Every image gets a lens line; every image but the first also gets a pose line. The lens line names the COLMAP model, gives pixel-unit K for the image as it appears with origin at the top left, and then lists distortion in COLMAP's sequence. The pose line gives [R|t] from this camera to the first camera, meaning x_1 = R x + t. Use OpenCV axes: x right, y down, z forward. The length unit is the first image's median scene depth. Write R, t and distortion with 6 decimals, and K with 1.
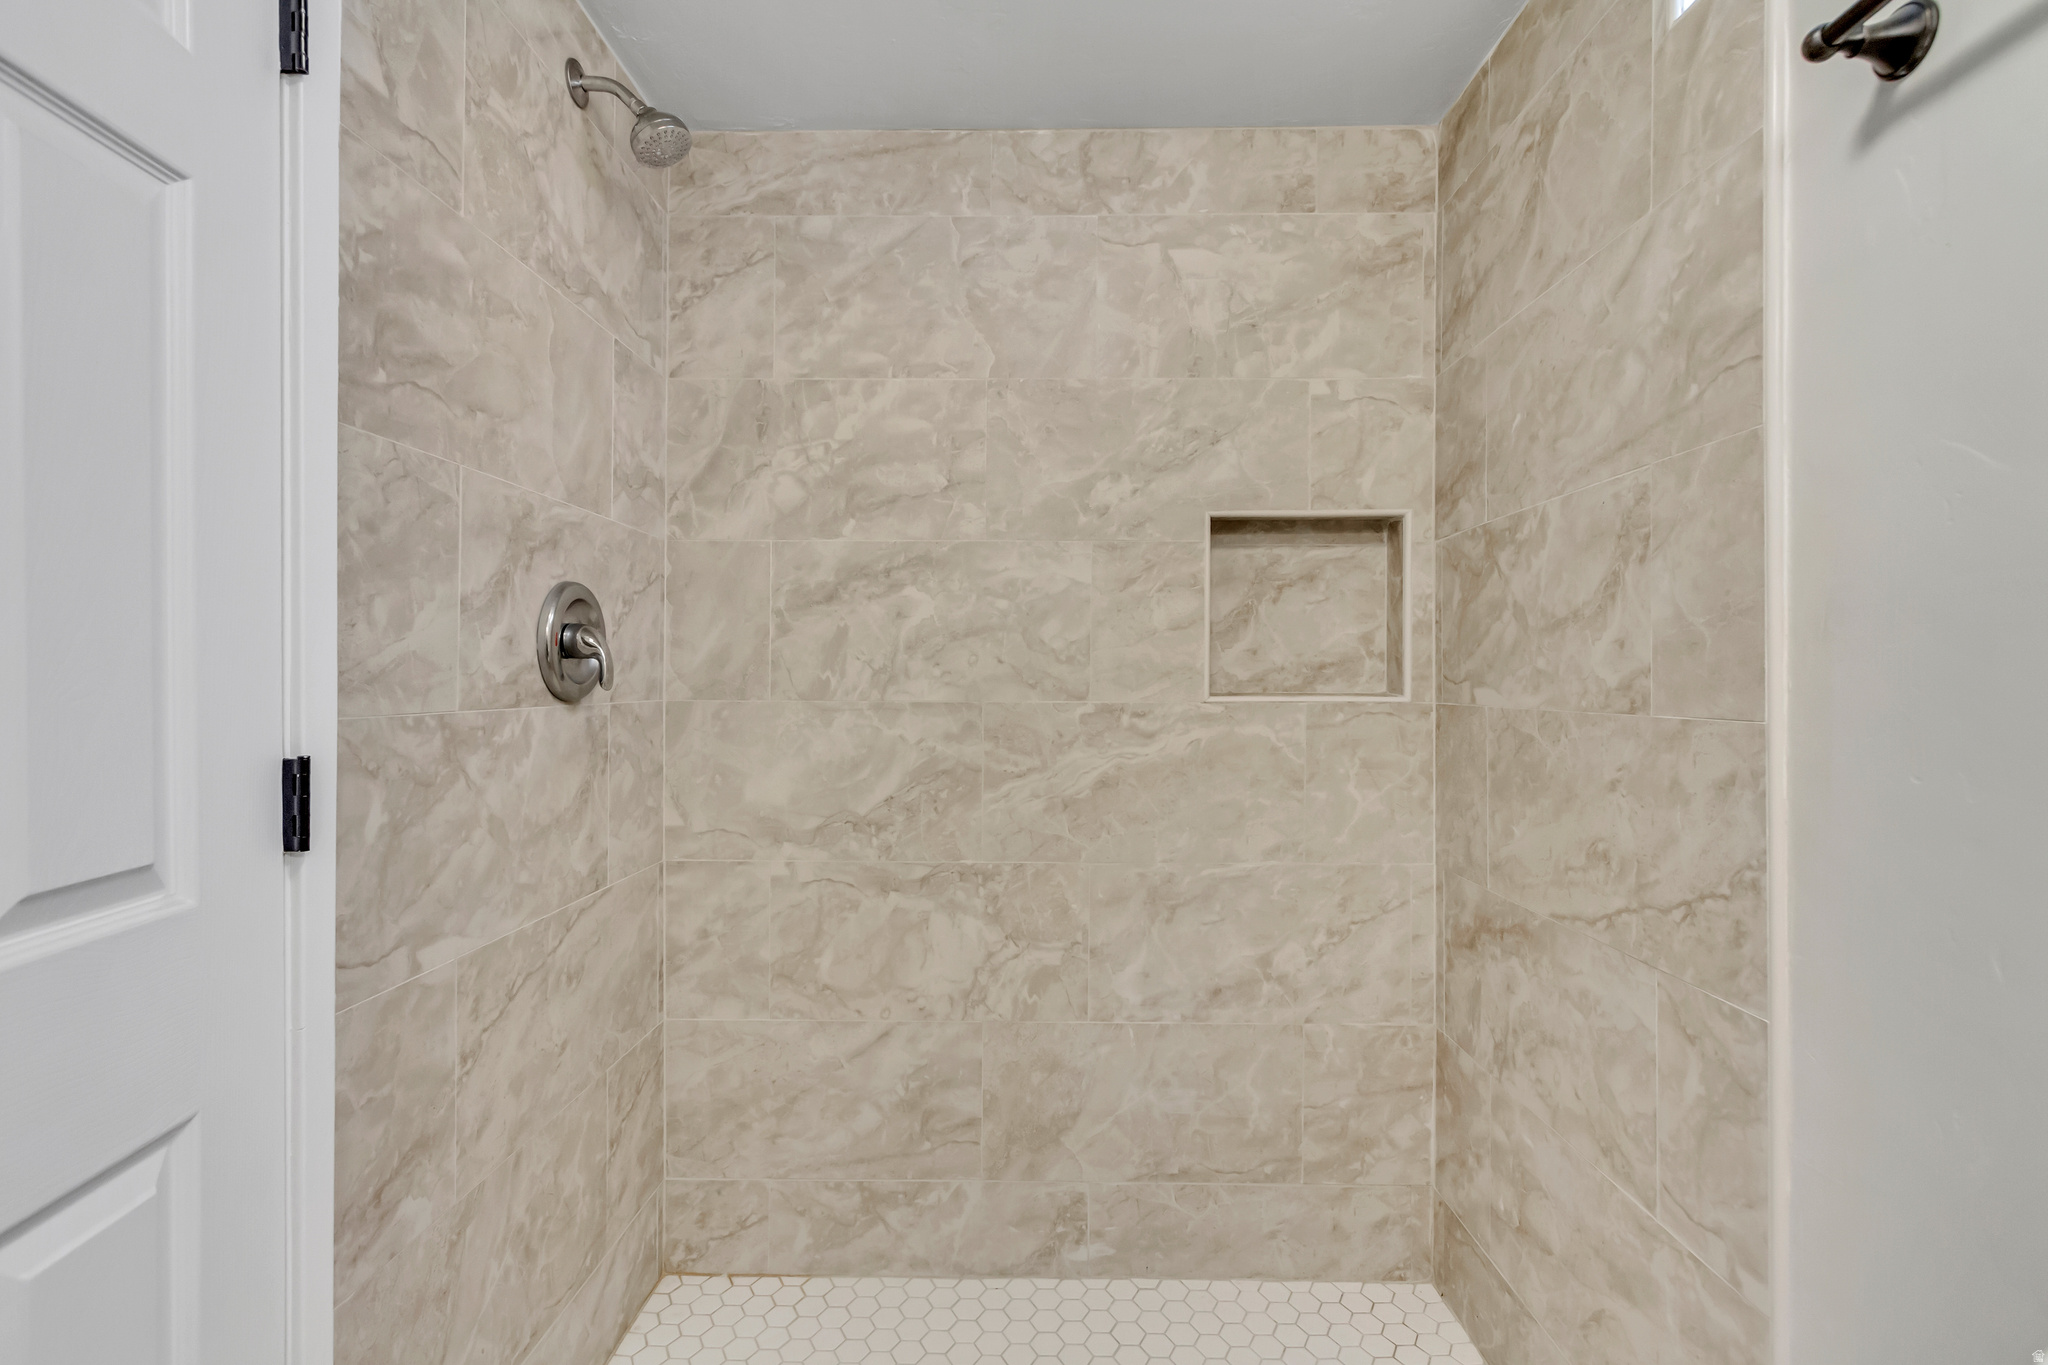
lens RADIAL K [[949.2, 0, 1021.4], [0, 949.2, 686.7], [0, 0, 1]] dist [-0.002202, -0.000040]
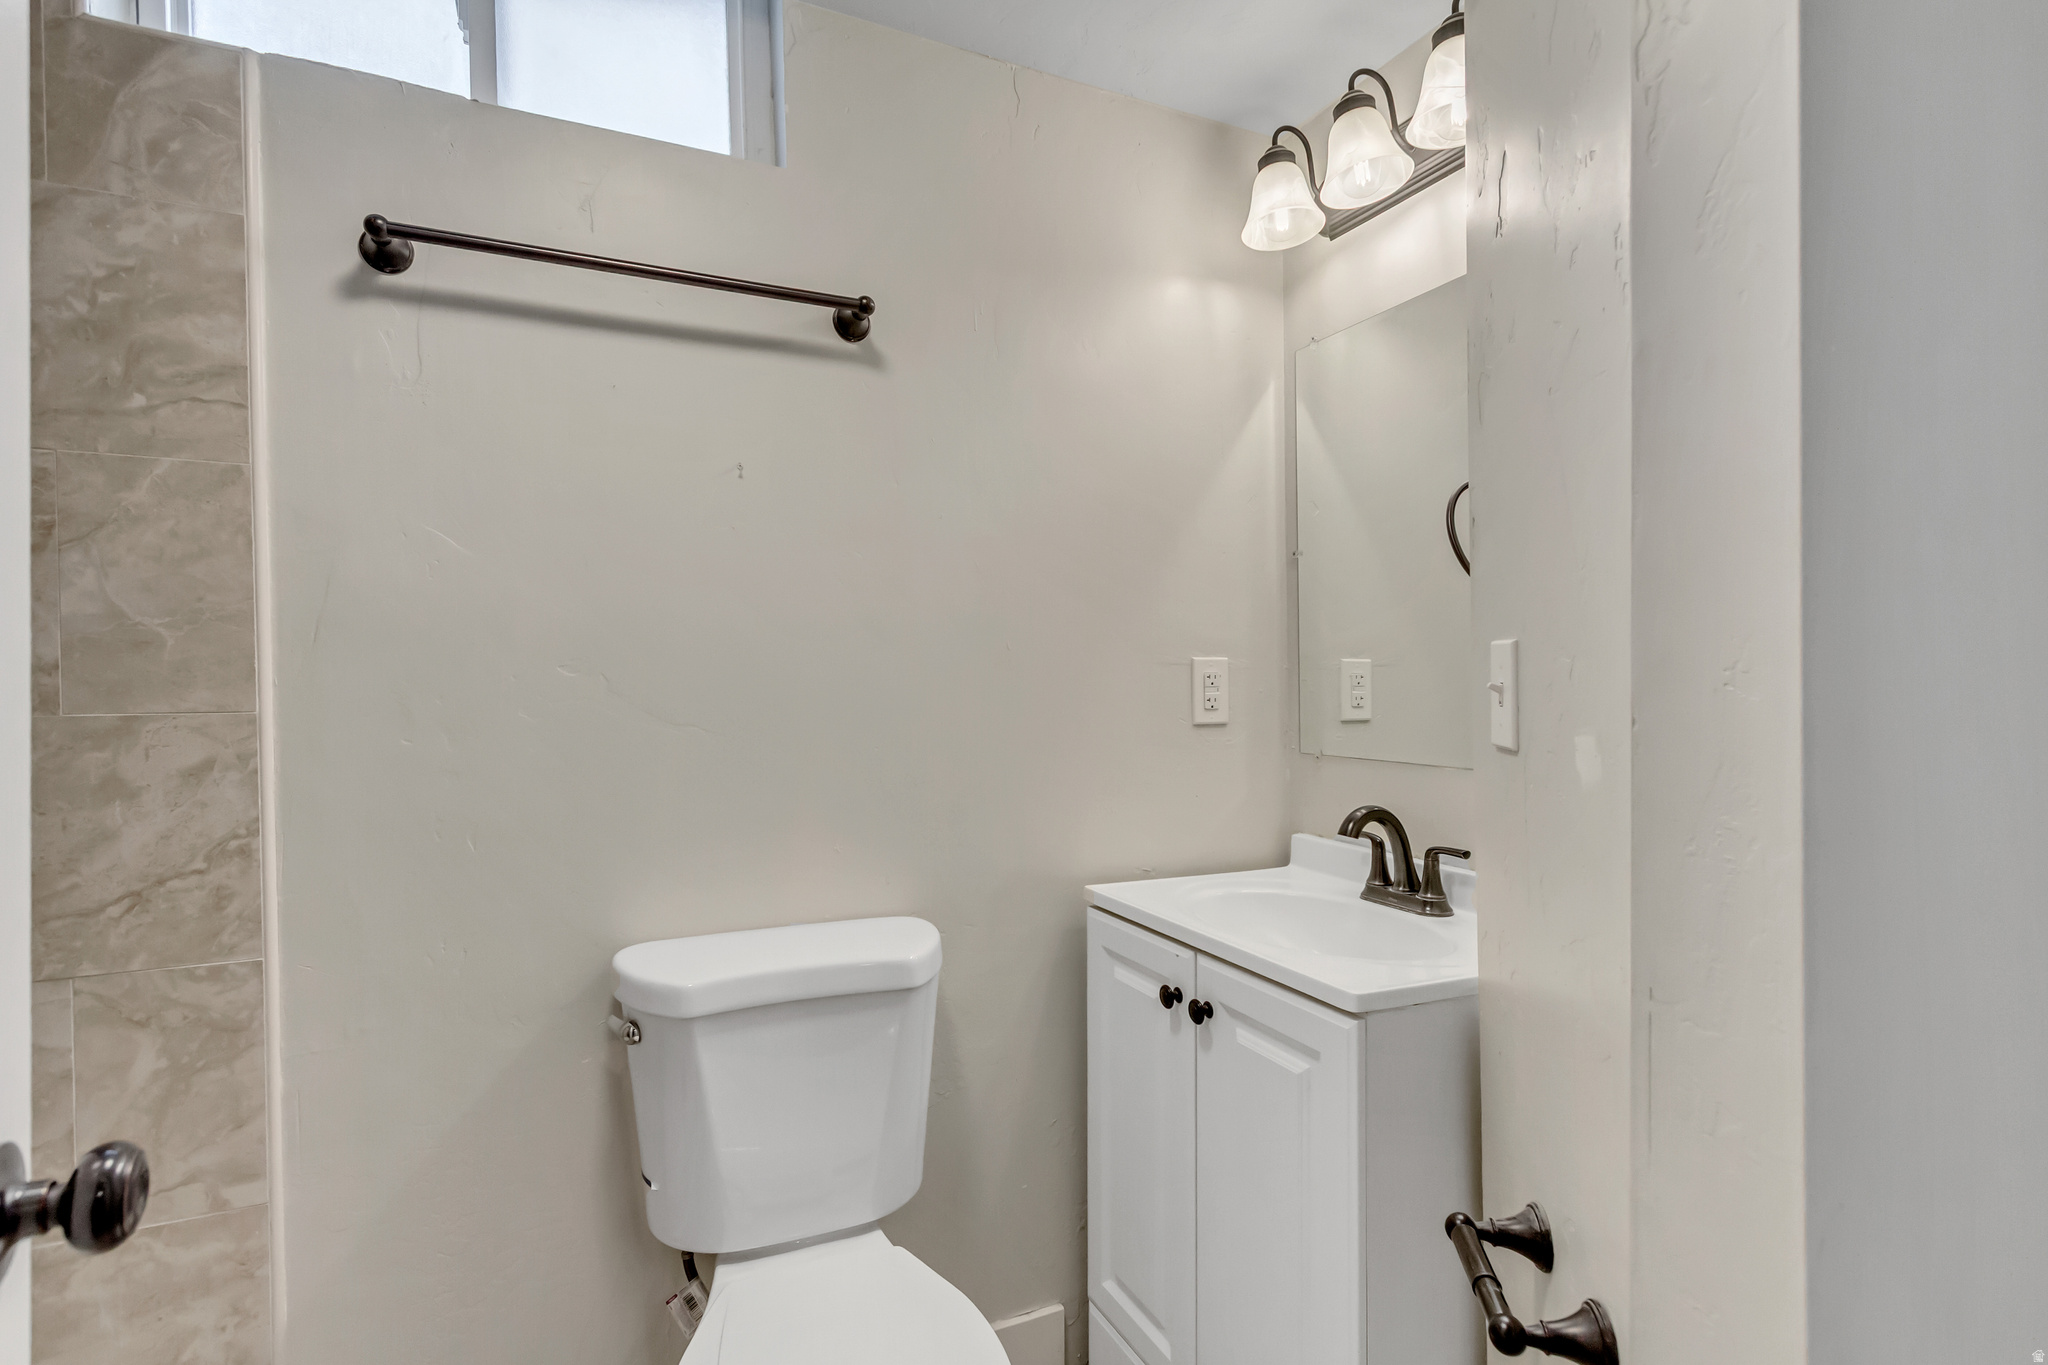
lens RADIAL K [[949.2, 0, 1019.9], [0, 949.2, 682.4], [0, 0, 1]] dist [-0.002202, -0.000040]
pose [[-0.431267, 0.004933, 0.902211, -0.694884], [0.013821, 0.999904, 0.001139, 0.011479], [-0.902118, 0.012961, -0.431294, 0.617777]]
